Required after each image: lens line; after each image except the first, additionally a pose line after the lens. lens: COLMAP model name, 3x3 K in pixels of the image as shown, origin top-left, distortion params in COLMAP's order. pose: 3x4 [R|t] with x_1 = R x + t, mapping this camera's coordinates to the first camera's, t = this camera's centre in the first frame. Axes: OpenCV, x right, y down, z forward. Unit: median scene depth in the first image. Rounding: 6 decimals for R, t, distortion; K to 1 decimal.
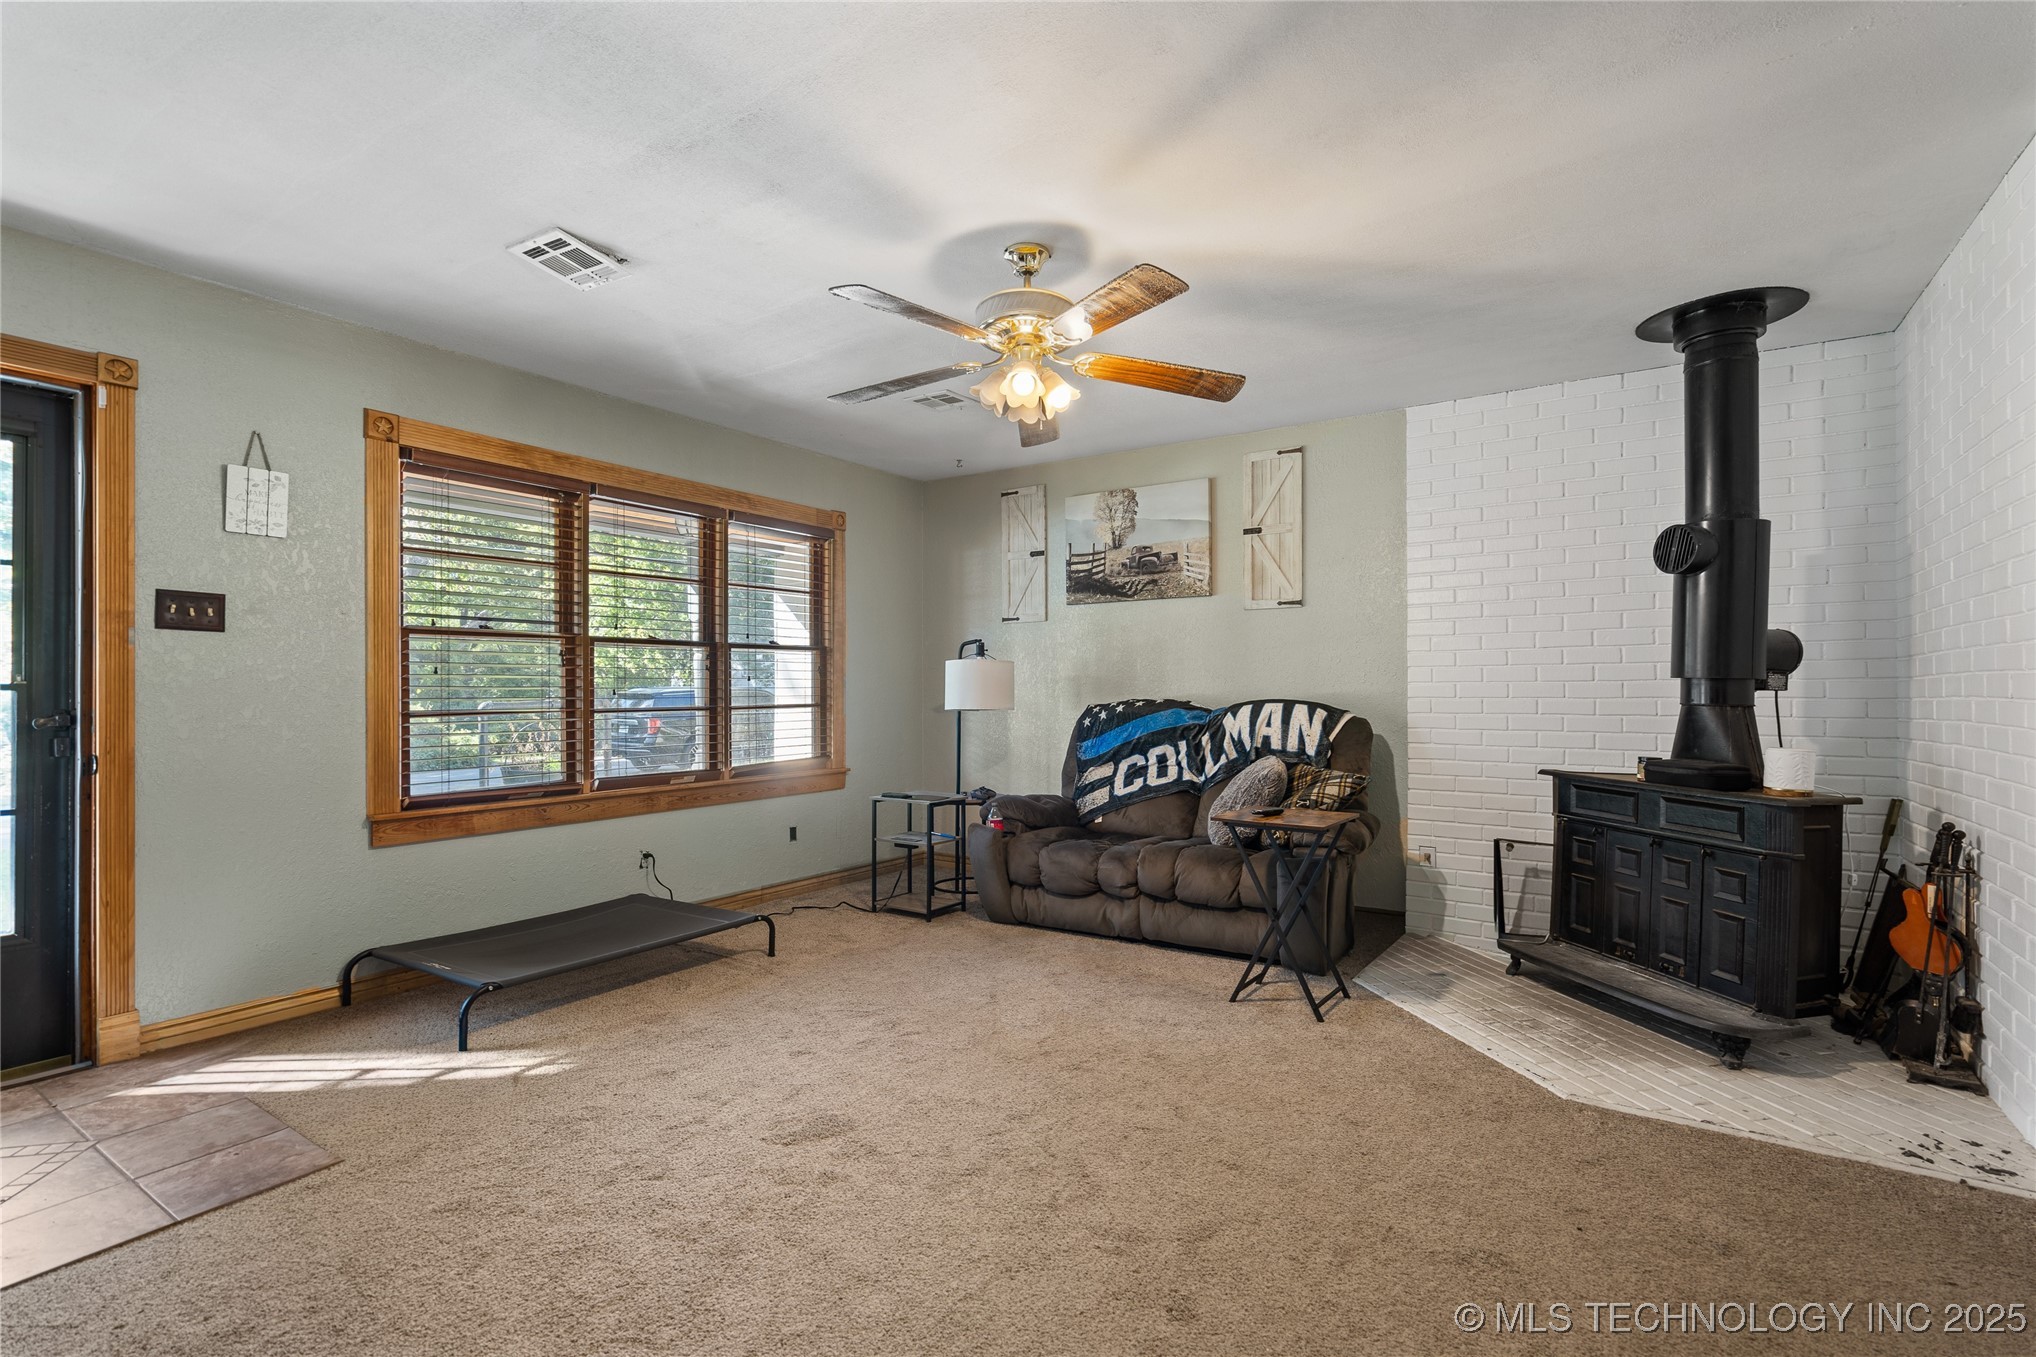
lens RADIAL K [[937.3, 0, 1020.4], [0, 937.3, 685.4], [0, 0, 1]] dist [-0.001566, 0.000234]
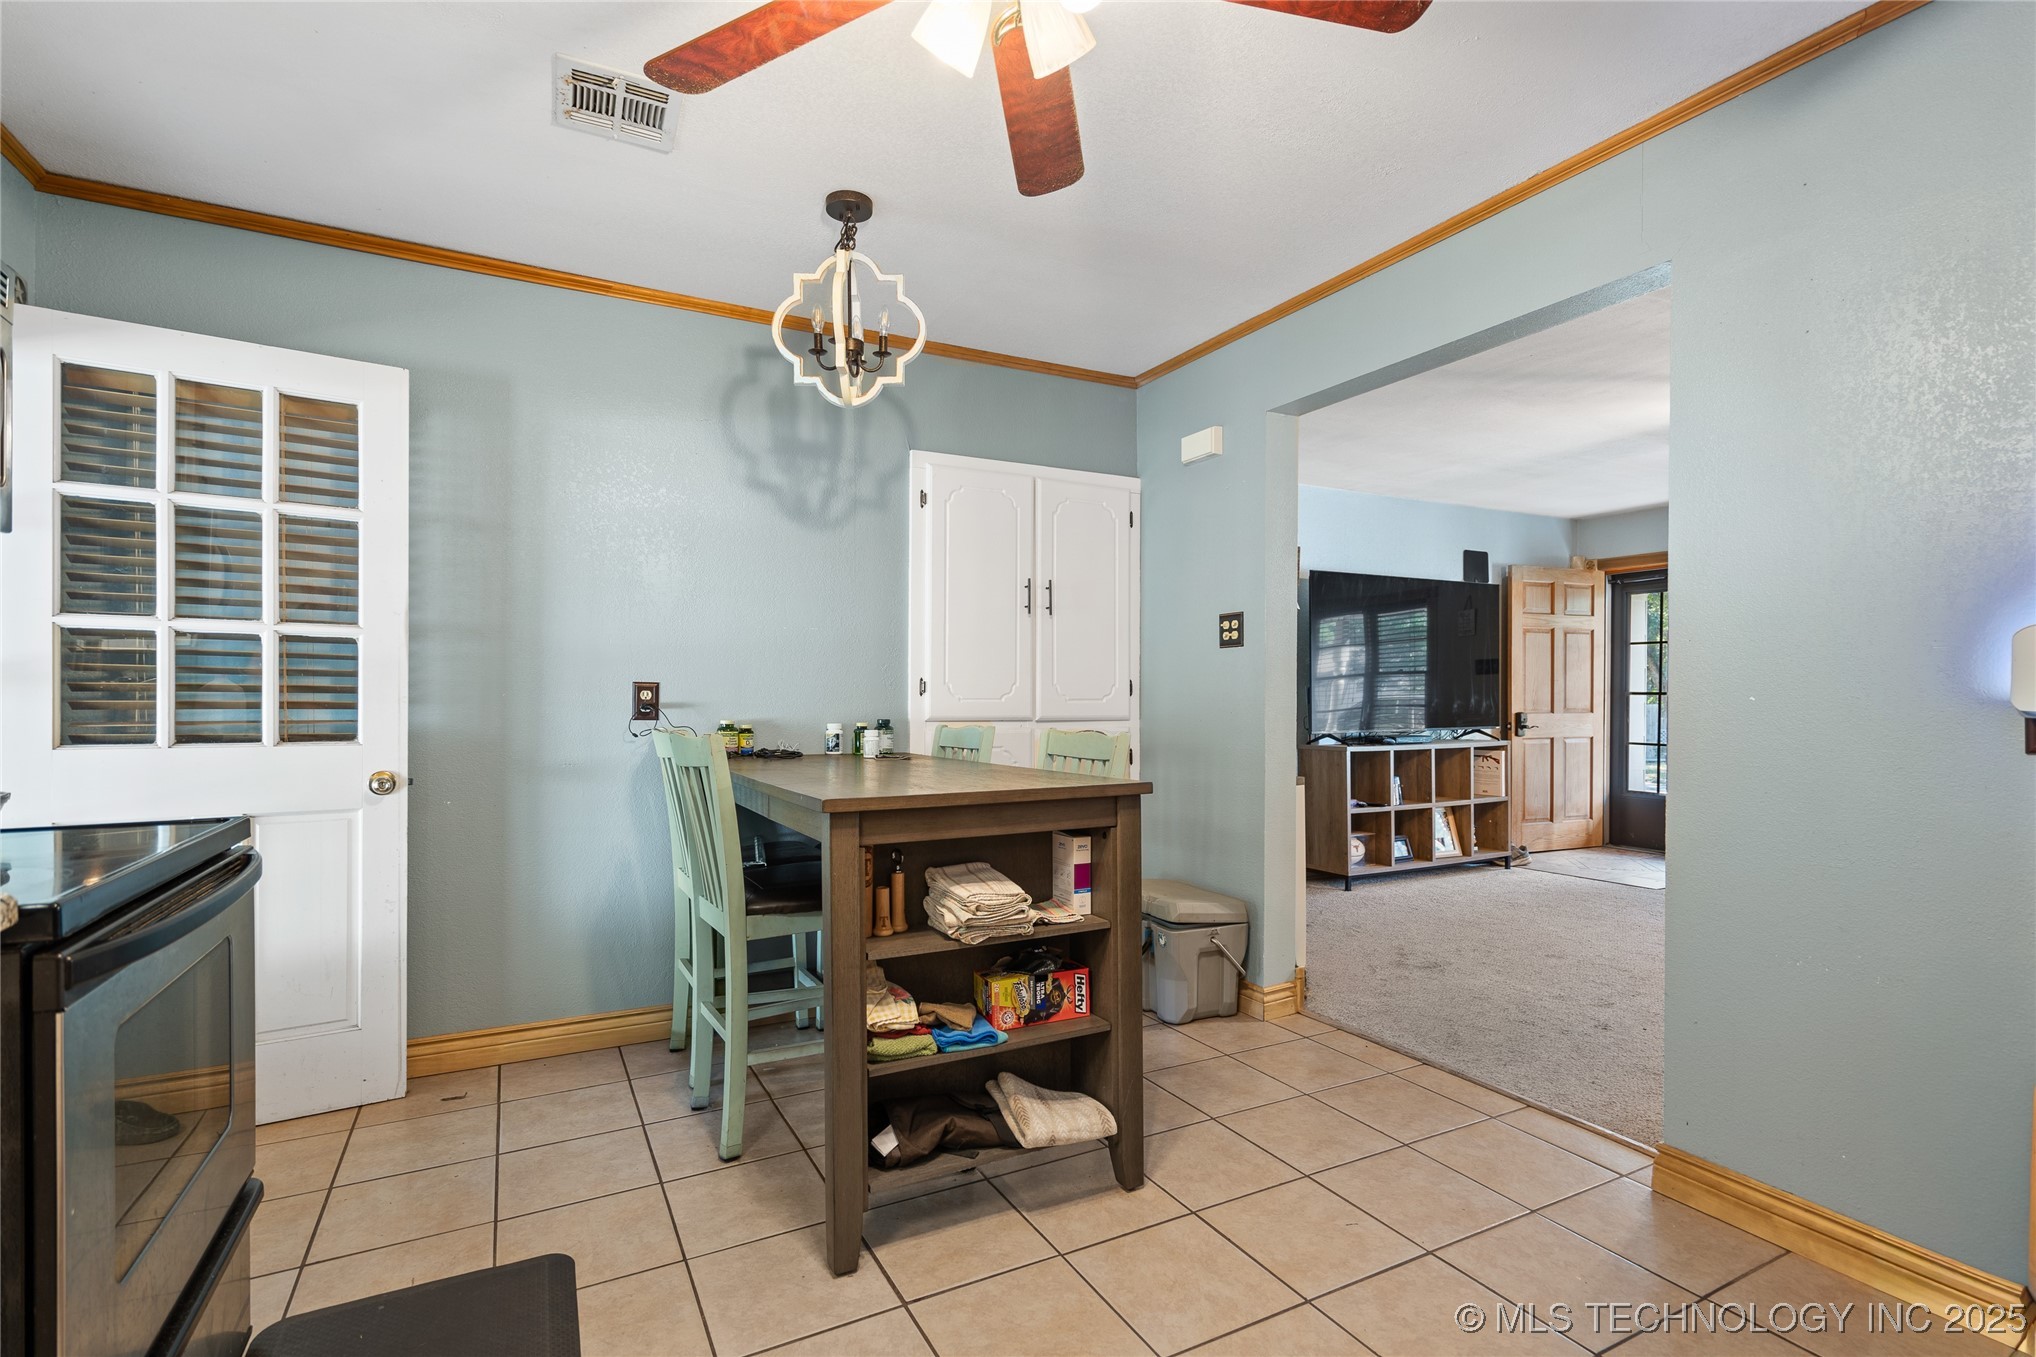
lens RADIAL K [[954.1, 0, 1012.4], [0, 954.1, 700.0], [0, 0, 1]] dist [0.001372, 0.000677]
pose [[-0.480619, 0.006919, -0.876902, 1.263144], [0.001915, 0.999975, 0.006841, -0.002516], [0.876928, 0.001608, -0.480620, 0.409652]]
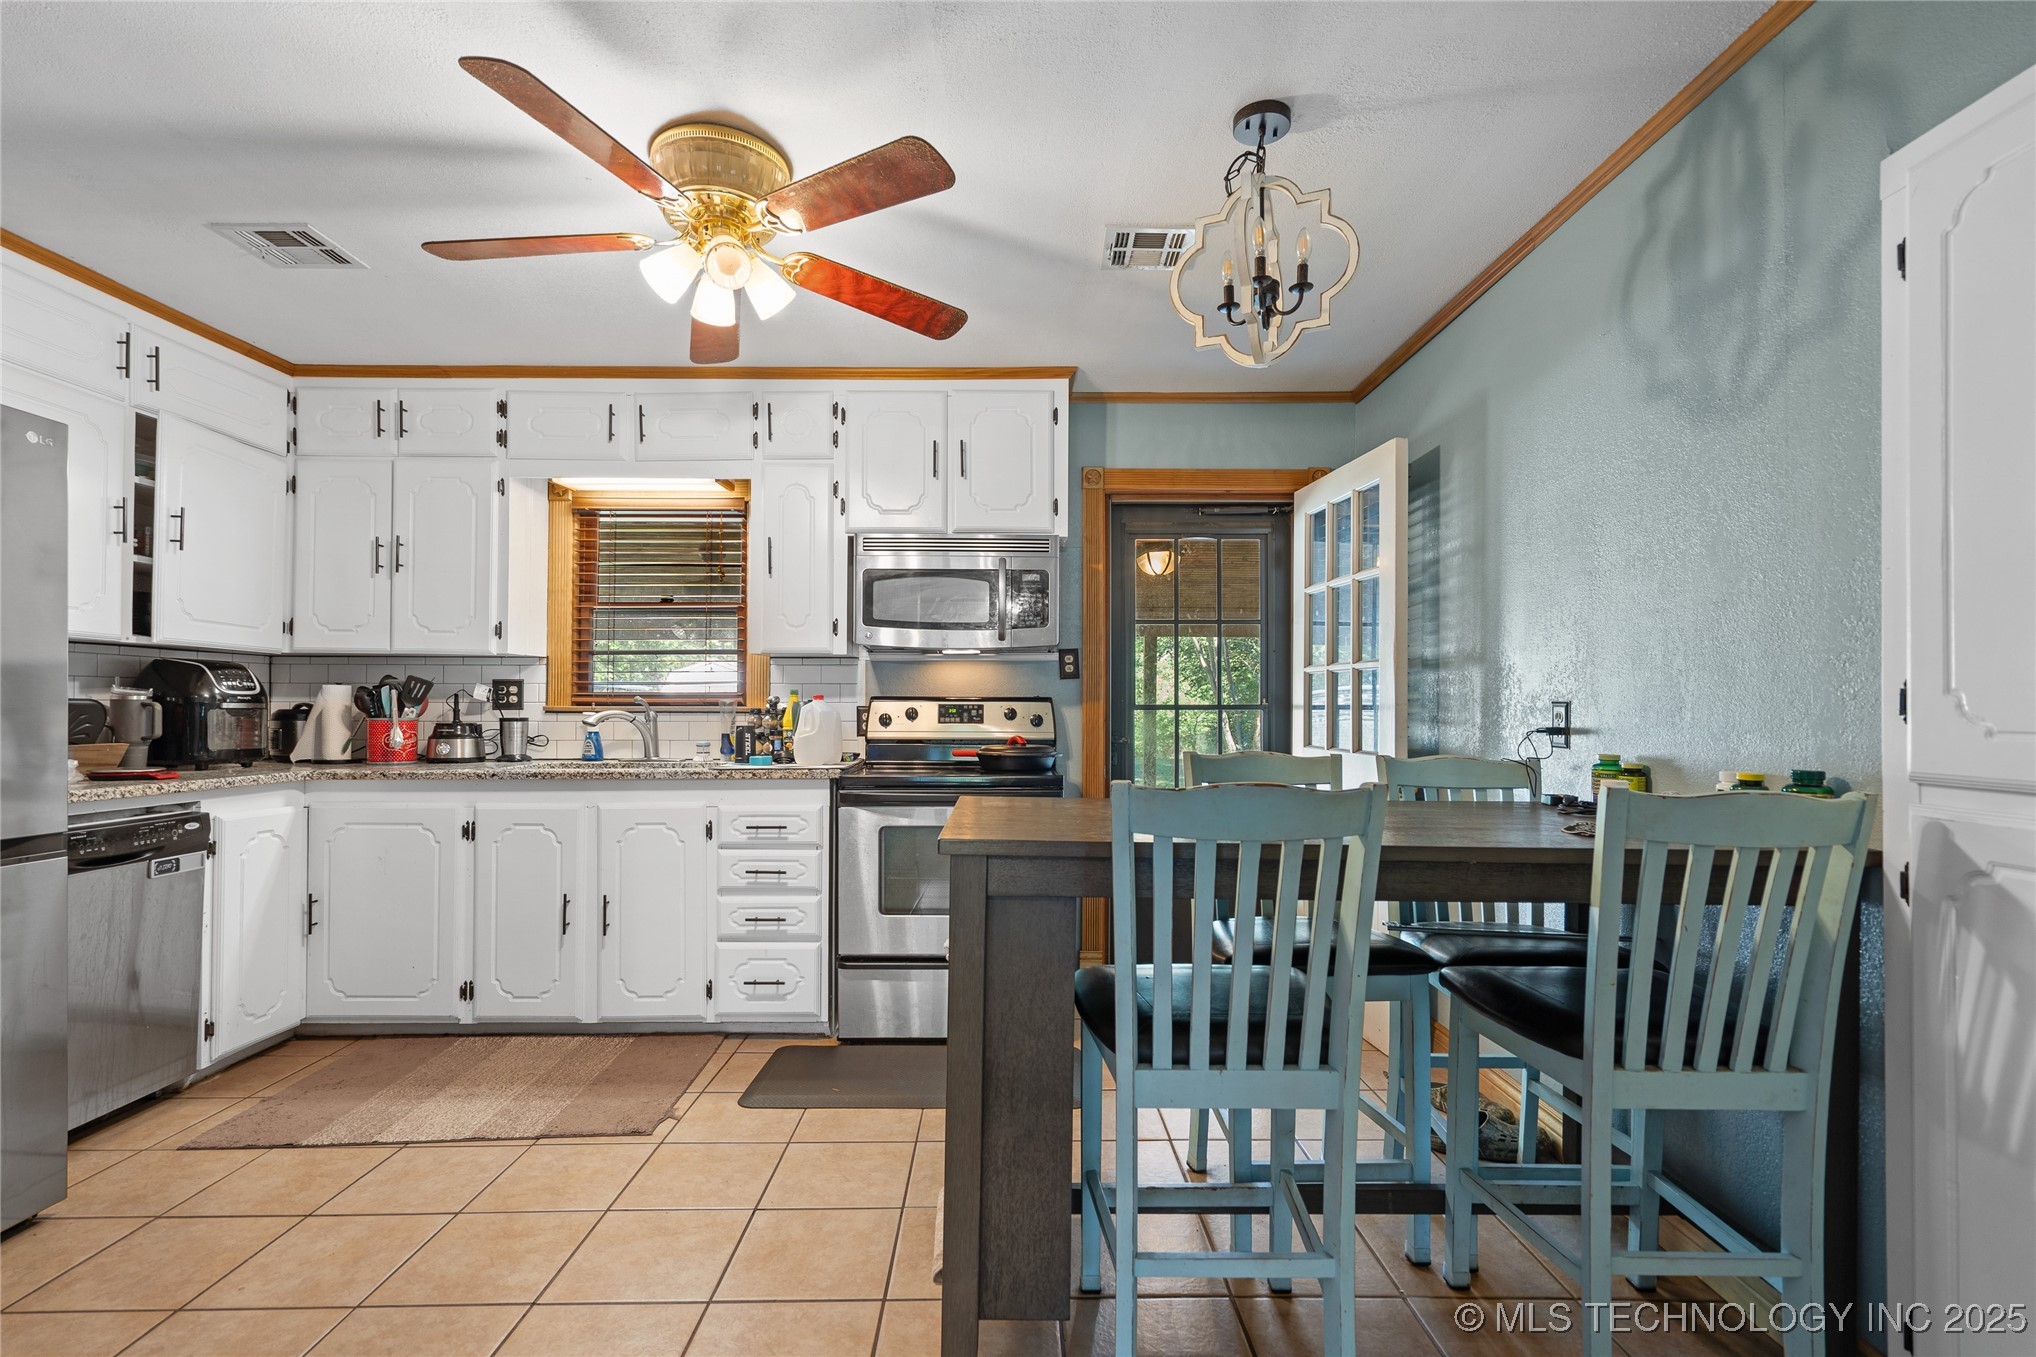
lens RADIAL K [[954.1, 0, 1012.4], [0, 954.1, 700.0], [0, 0, 1]] dist [0.001372, 0.000677]
pose [[-0.557013, 0.008187, 0.830464, 0.401007], [-0.005109, 0.999899, -0.013284, -0.002996], [-0.830488, -0.011642, -0.556914, 0.409807]]
